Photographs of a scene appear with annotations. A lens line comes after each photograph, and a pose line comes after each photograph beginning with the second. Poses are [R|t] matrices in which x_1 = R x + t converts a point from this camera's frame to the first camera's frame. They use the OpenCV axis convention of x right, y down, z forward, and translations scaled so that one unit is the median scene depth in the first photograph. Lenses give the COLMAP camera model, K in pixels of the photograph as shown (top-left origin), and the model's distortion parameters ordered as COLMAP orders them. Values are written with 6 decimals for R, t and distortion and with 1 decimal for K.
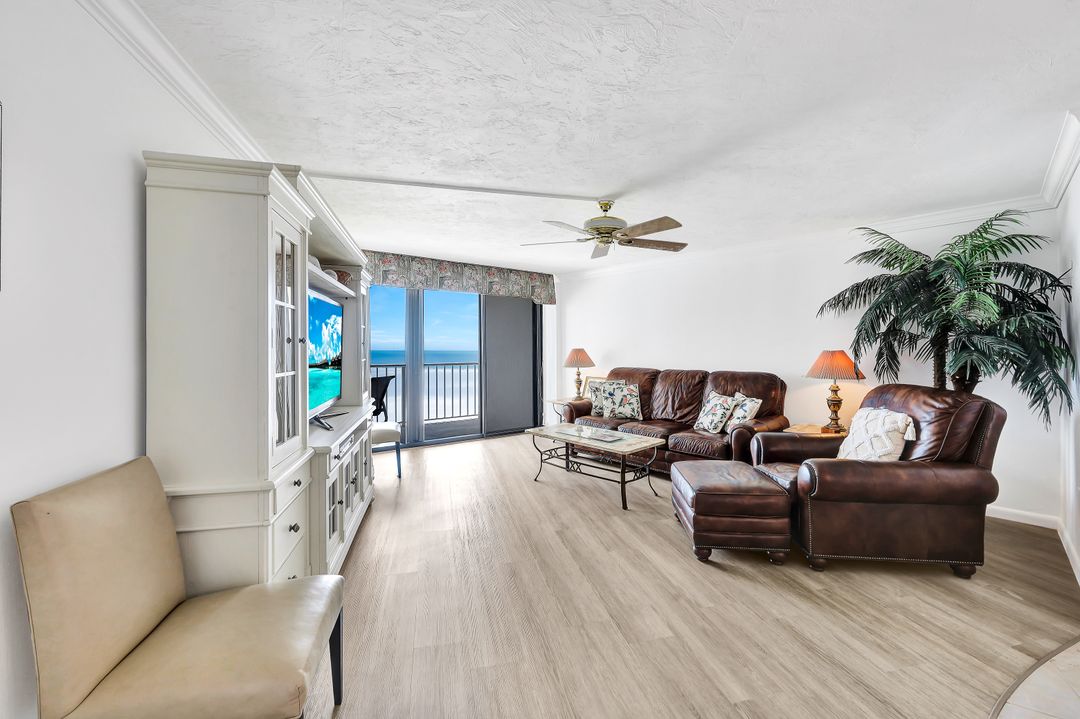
lens RADIAL K [[433.8, 0, 537.7], [0, 433.8, 352.3], [0, 0, 1]] dist [-0.001603, 0.000710]
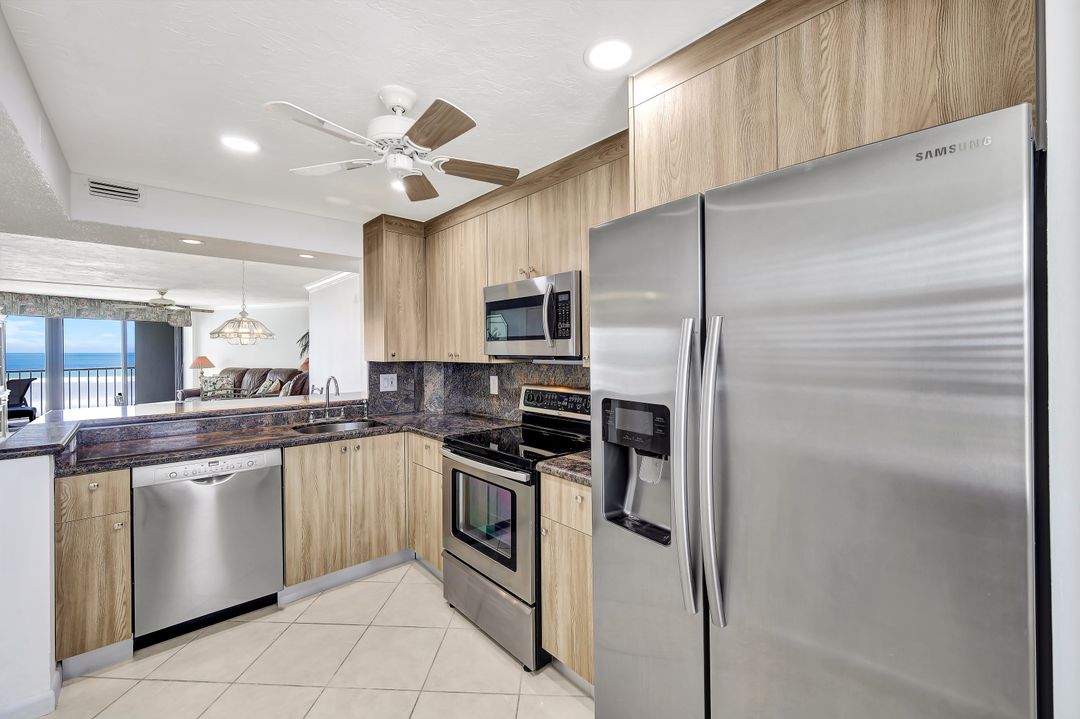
lens RADIAL K [[433.8, 0, 532.5], [0, 433.8, 341.4], [0, 0, 1]] dist [-0.001603, 0.000710]
pose [[0.884311, -0.000416, 0.466898, 0.488950], [0.011129, 0.999734, -0.020188, -0.020488], [-0.466765, 0.023049, 0.884081, -1.095561]]
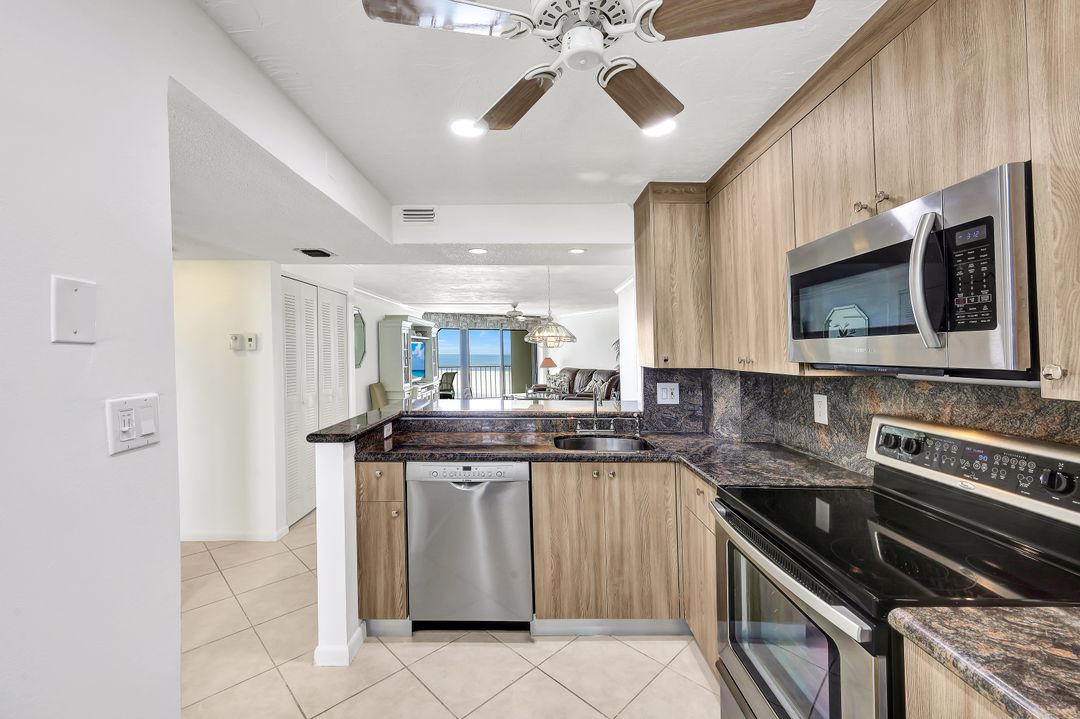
lens RADIAL K [[433.8, 0, 533.0], [0, 433.8, 342.4], [0, 0, 1]] dist [-0.001603, 0.000710]
pose [[0.970564, -0.012134, -0.240536, 0.565031], [0.005010, 0.999531, -0.030208, -0.020922], [0.240790, 0.028114, 0.970170, -0.976668]]
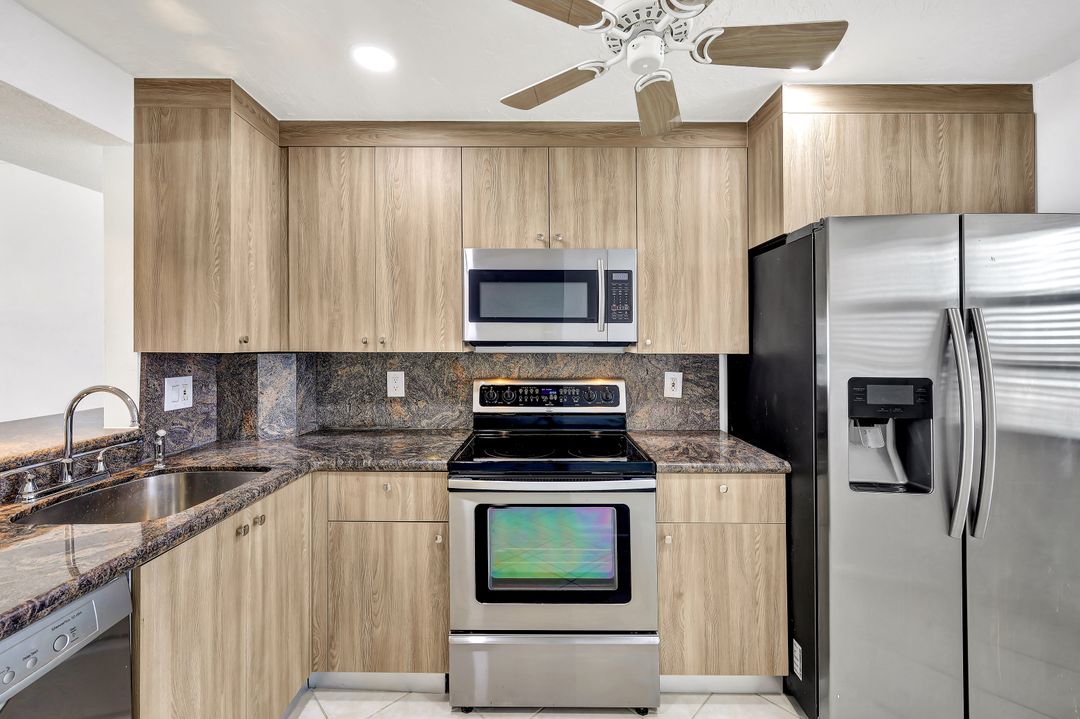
lens RADIAL K [[433.8, 0, 535.3], [0, 433.8, 328.9], [0, 0, 1]] dist [-0.001603, 0.000710]
pose [[0.251463, 0.028620, 0.967444, 0.346201], [0.000881, 0.999556, -0.029799, -0.015048], [-0.967866, 0.008346, 0.251326, -0.799012]]
